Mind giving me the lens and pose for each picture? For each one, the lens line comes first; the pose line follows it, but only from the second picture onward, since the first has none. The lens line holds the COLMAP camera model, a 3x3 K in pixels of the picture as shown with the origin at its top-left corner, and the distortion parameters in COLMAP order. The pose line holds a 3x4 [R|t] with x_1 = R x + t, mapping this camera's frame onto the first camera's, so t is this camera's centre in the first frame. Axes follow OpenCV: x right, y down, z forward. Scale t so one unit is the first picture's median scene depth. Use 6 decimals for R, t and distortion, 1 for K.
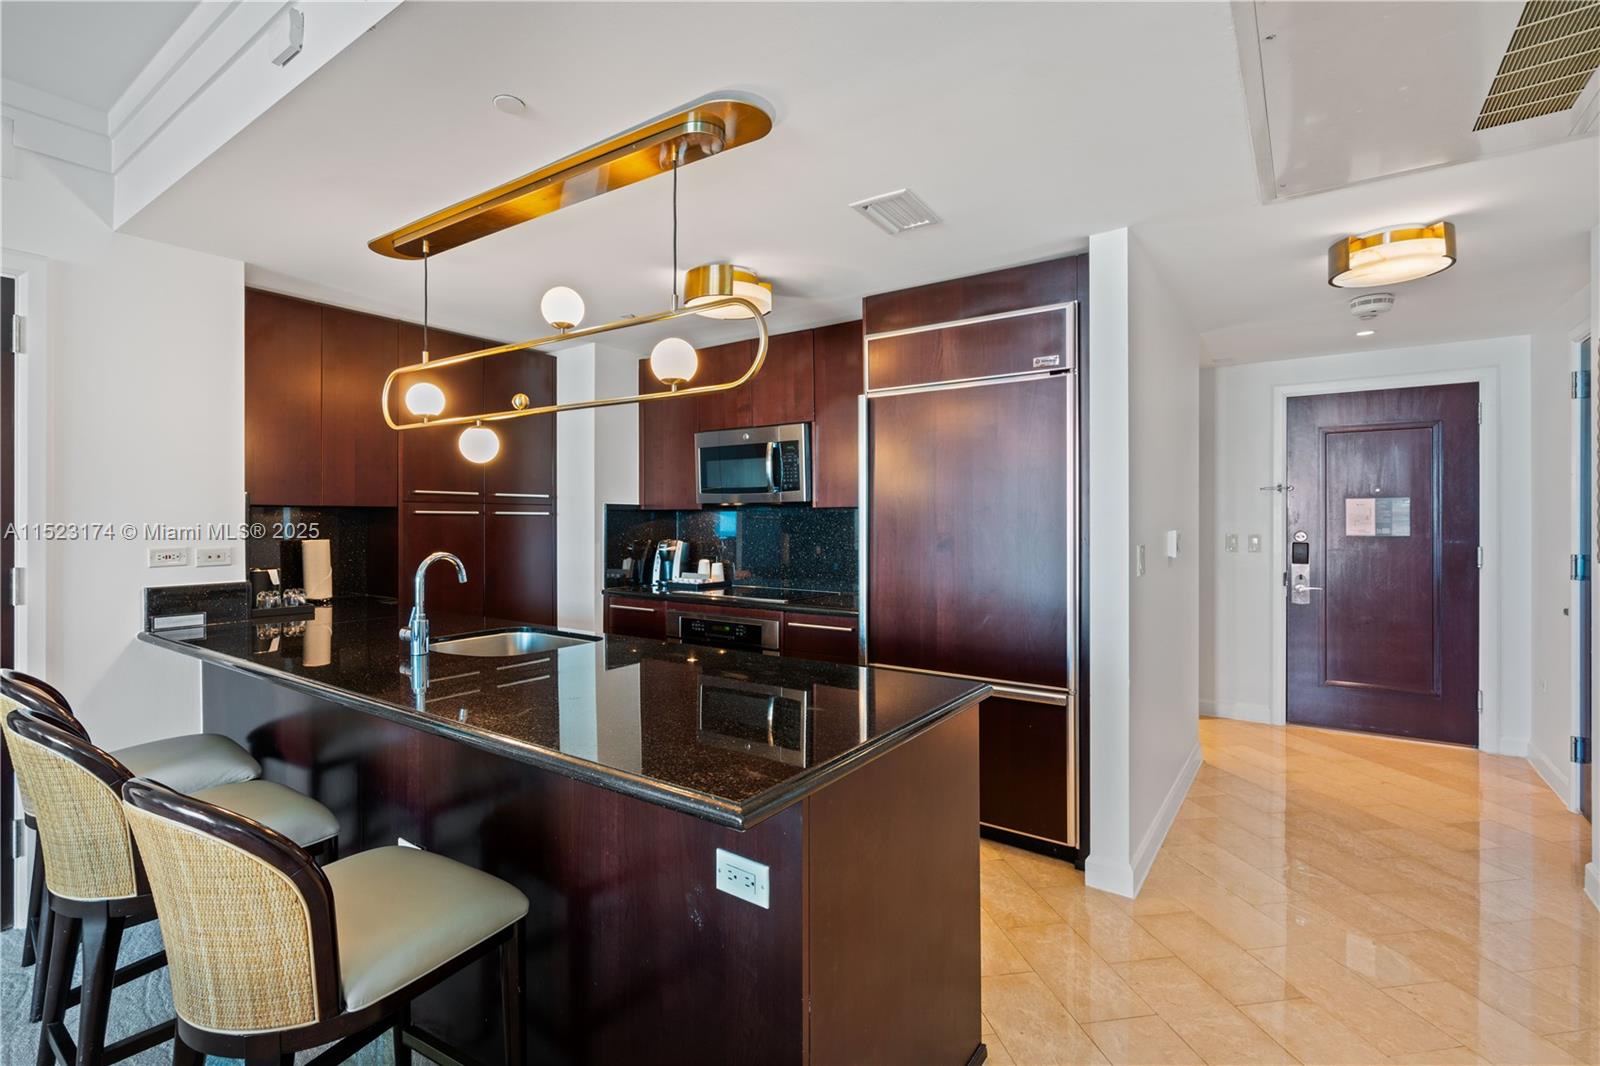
lens RADIAL K [[741.6, 0, 796.0], [0, 741.6, 522.5], [0, 0, 1]] dist [-0.001456, 0.000259]
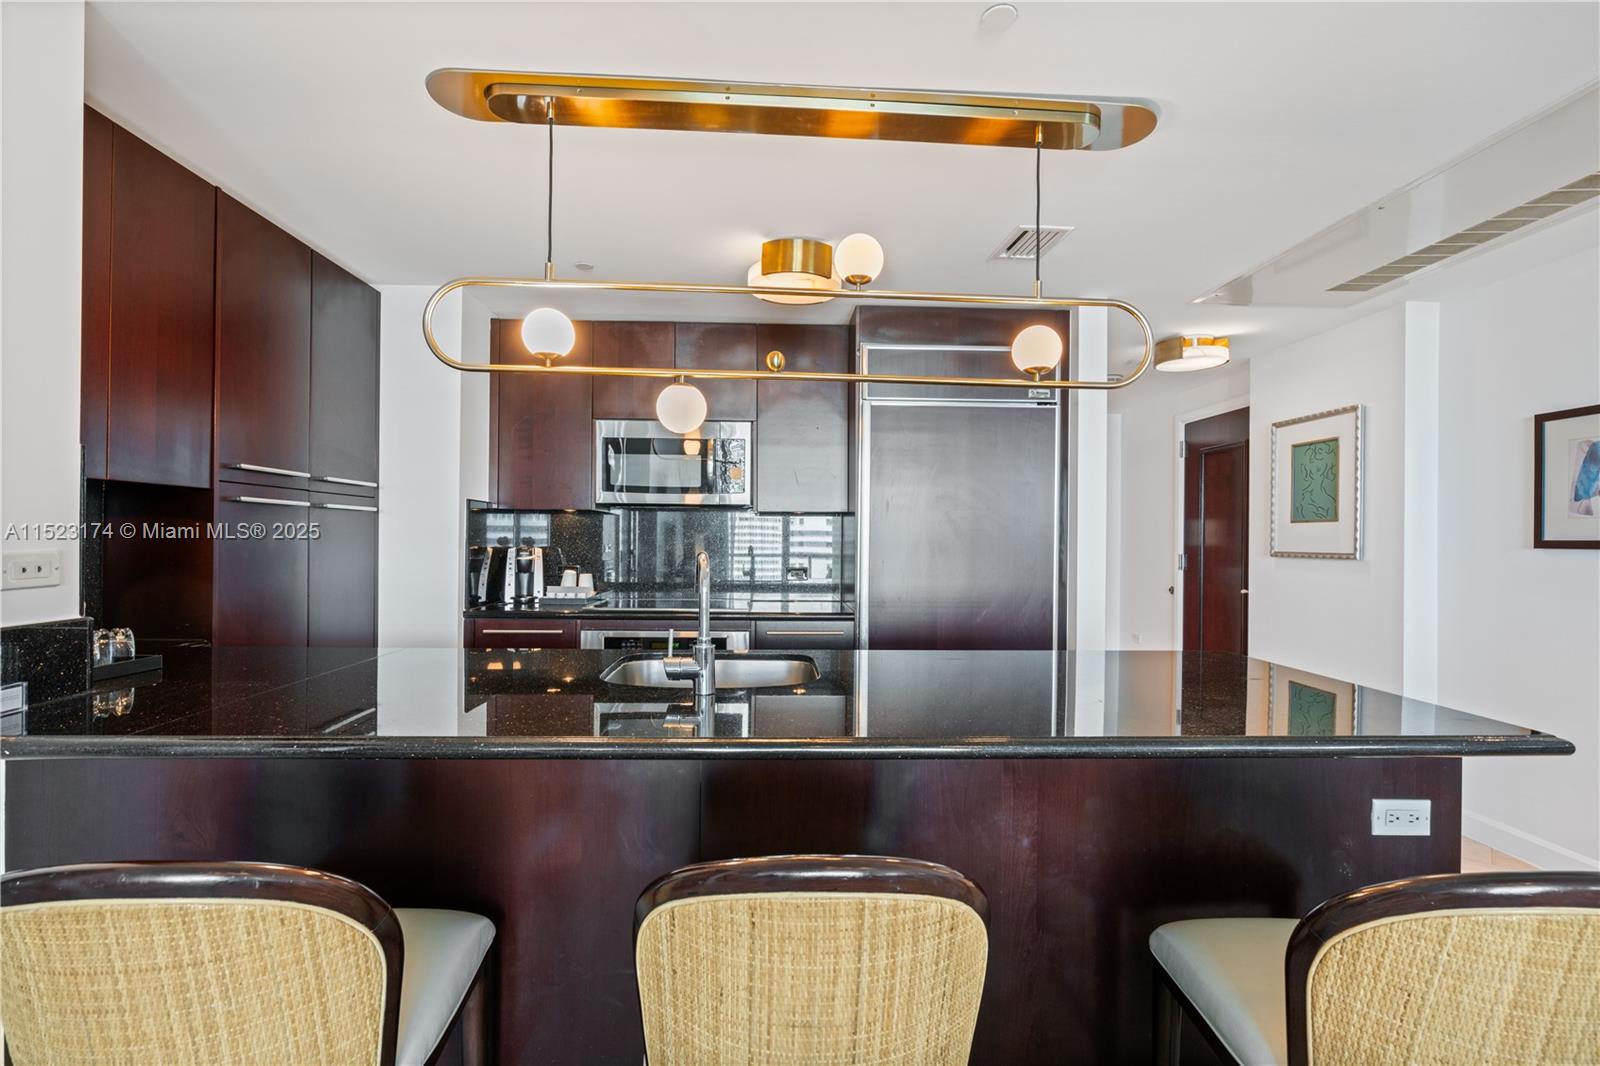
lens RADIAL K [[725.8, 0, 798.3], [0, 725.8, 541.8], [0, 0, 1]] dist [-0.002570, 0.000005]
pose [[0.791883, 0.005046, 0.610652, -0.505796], [-0.007461, 0.999971, 0.001411, 0.017500], [-0.610627, -0.005673, 0.791898, 0.227261]]
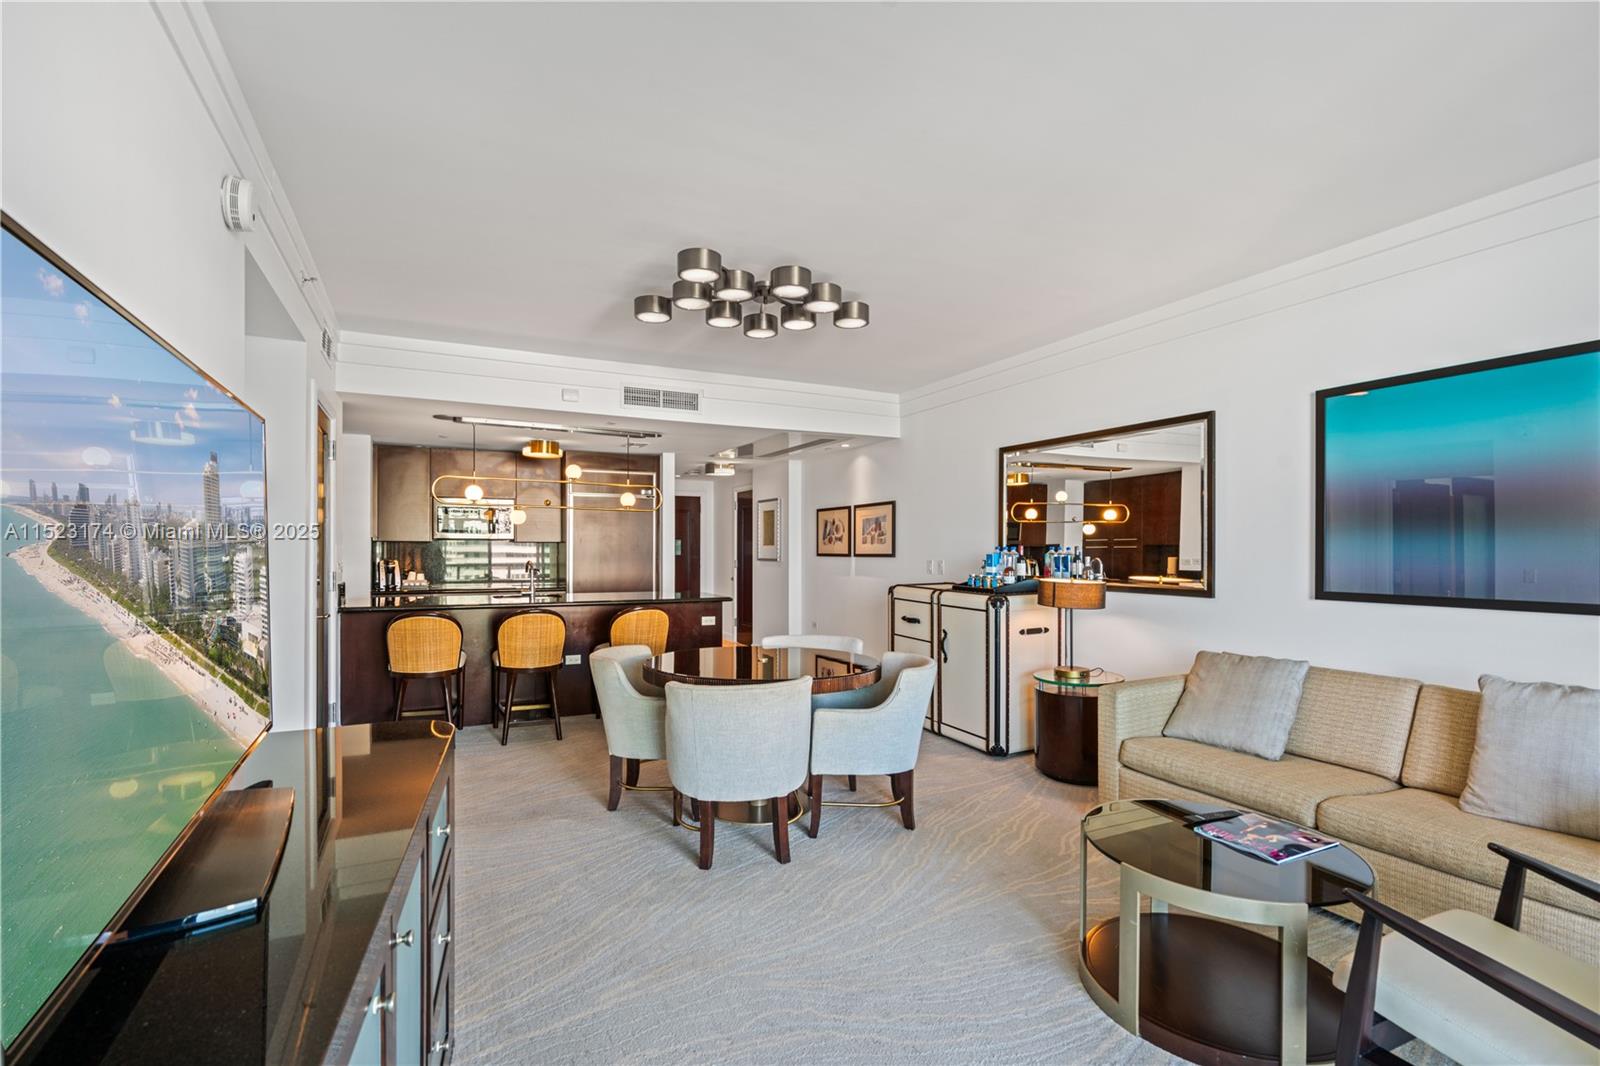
lens RADIAL K [[730.2, 0, 794.8], [0, 730.2, 549.7], [0, 0, 1]] dist [-0.006182, 0.000226]
pose [[0.477563, 0.001045, 0.878597, -1.359420], [-0.000583, 0.999999, -0.000873, 0.002936], [-0.878597, -0.000095, 0.477564, -0.610985]]
